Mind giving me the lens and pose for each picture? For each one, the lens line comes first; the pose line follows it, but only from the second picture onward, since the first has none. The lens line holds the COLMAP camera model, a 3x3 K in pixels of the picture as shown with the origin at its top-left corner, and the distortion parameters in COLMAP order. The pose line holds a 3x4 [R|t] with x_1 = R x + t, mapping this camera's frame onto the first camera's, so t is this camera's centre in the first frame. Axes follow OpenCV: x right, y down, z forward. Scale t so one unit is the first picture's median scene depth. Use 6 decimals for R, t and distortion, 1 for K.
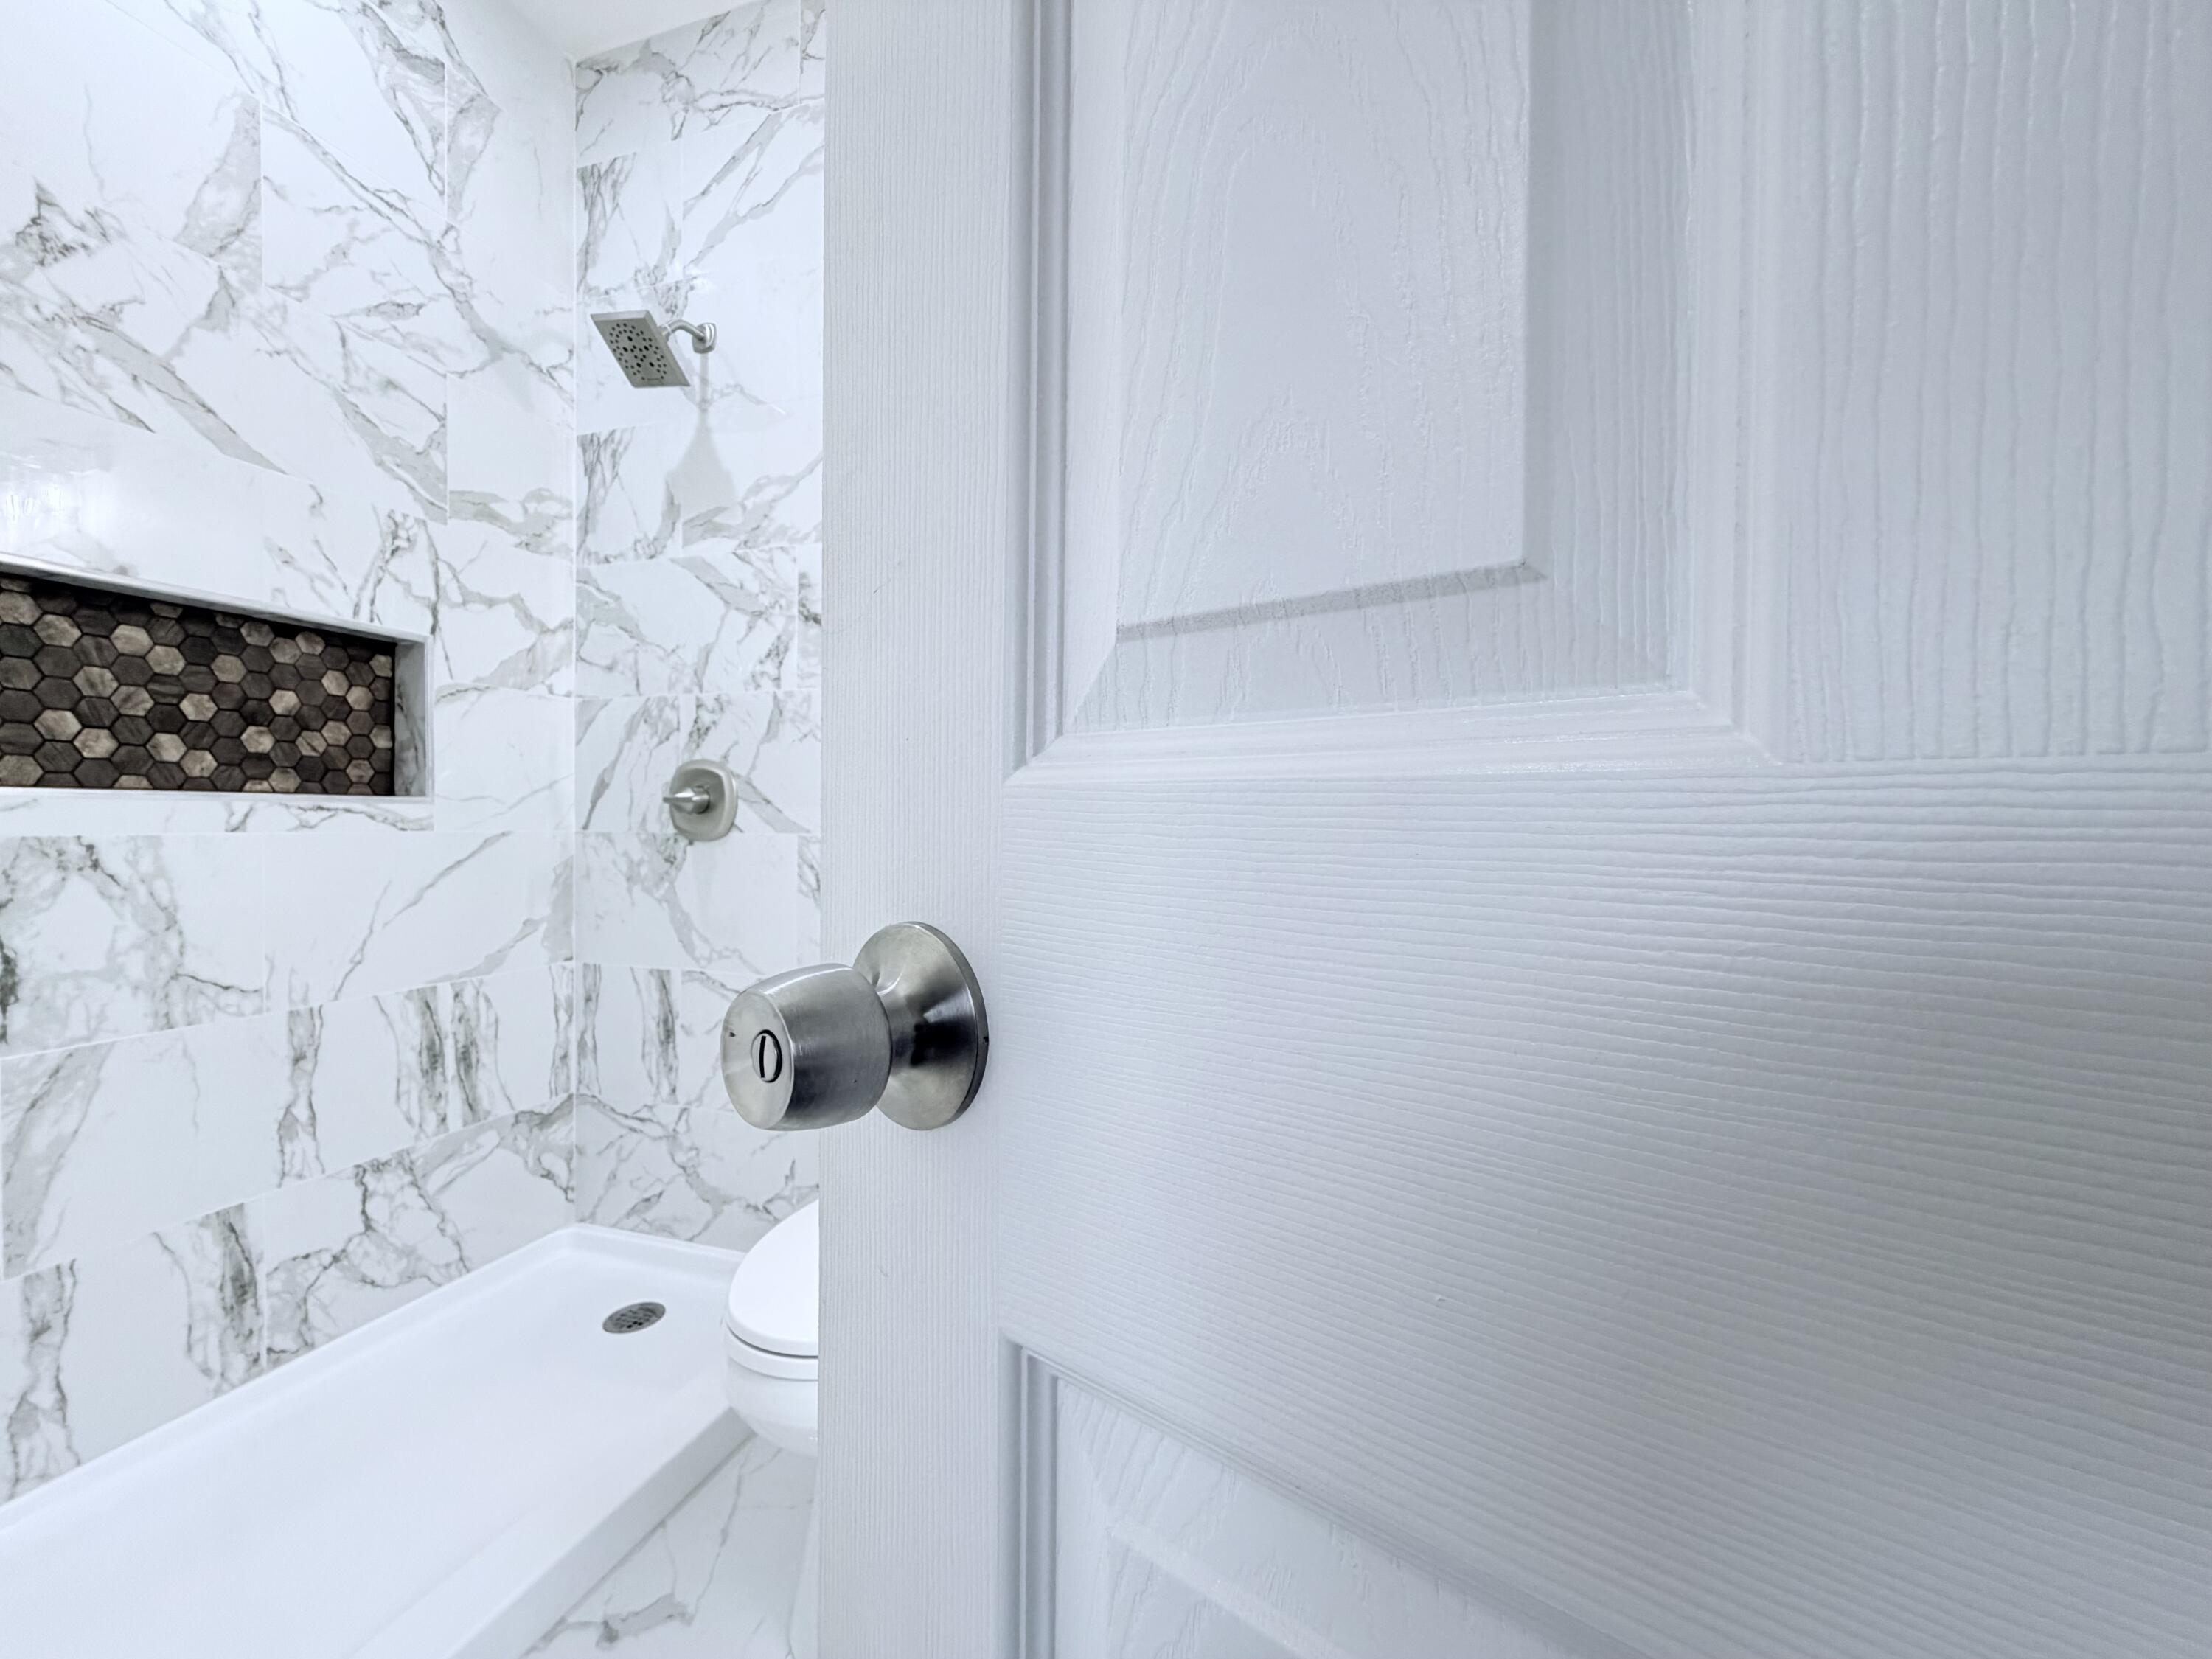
lens RADIAL K [[880.1, 0, 1096.6], [0, 880.1, 829.4], [0, 0, 1]] dist [-0.000427, 0.000488]
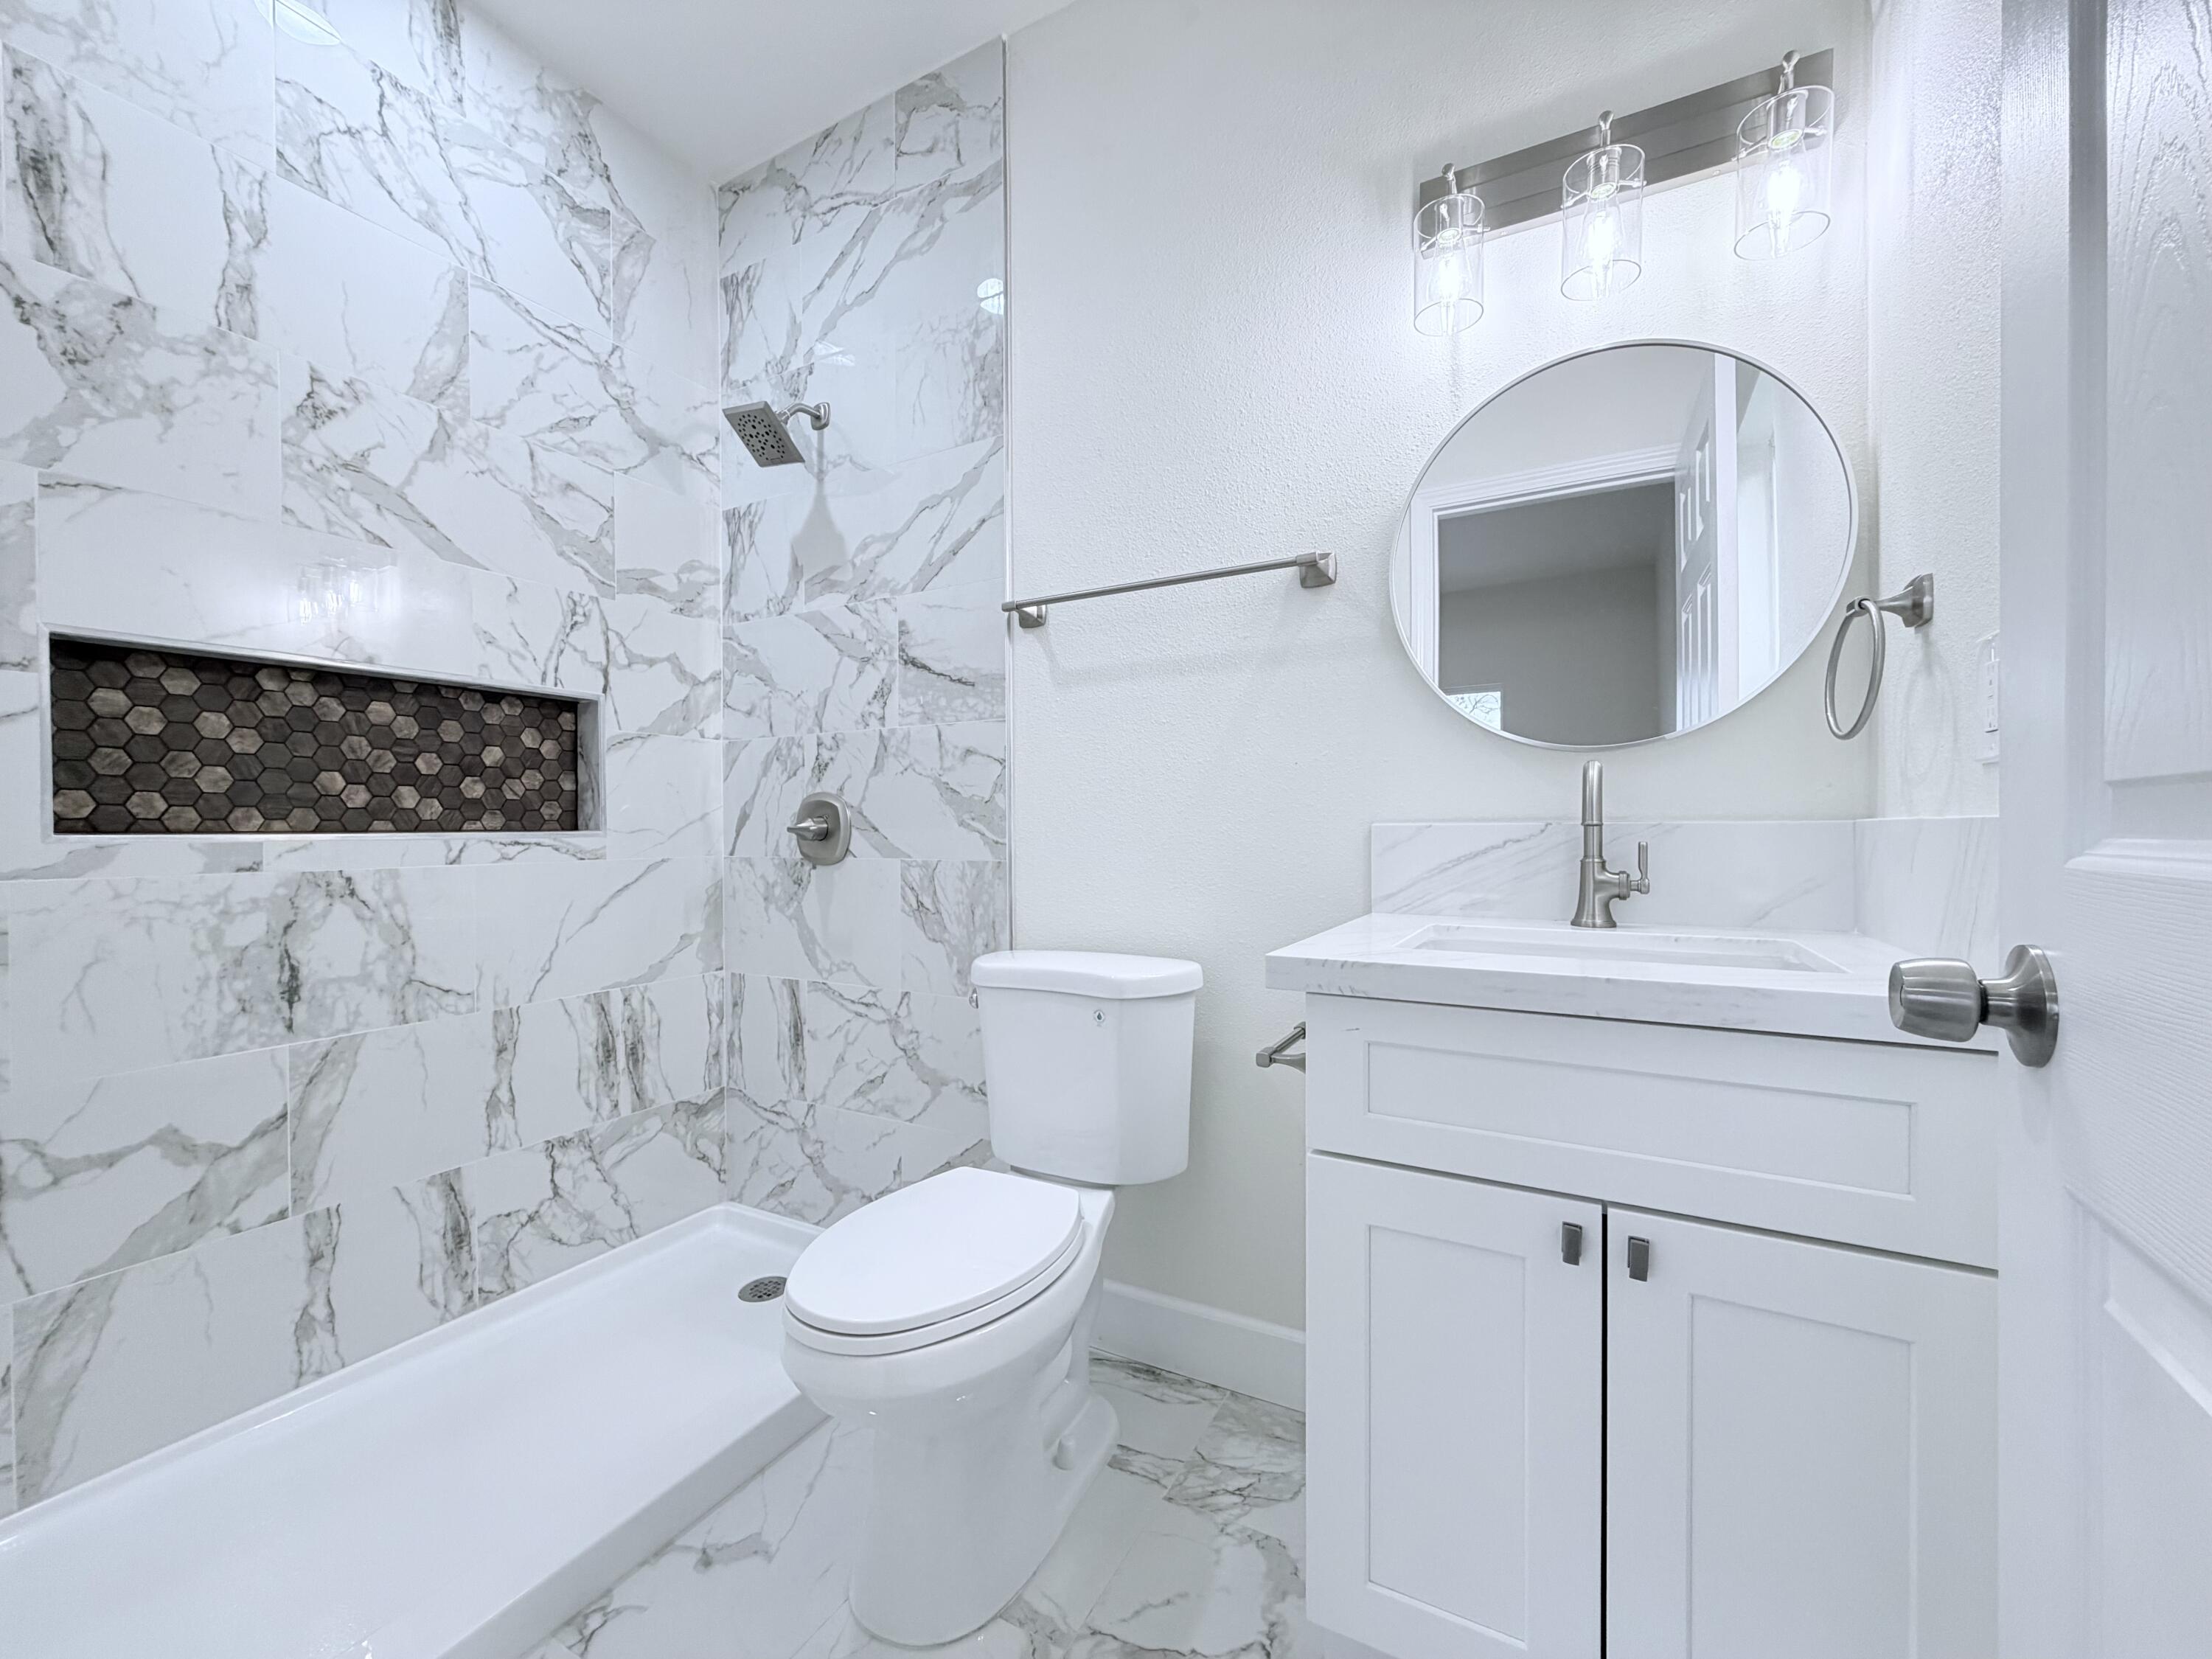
lens RADIAL K [[880.1, 0, 1109.1], [0, 880.1, 827.5], [0, 0, 1]] dist [-0.000427, 0.000488]
pose [[0.981573, -0.014487, -0.190537, 0.135141], [0.012909, 0.999871, -0.009521, -0.021621], [0.190651, 0.006886, 0.981634, -0.029016]]
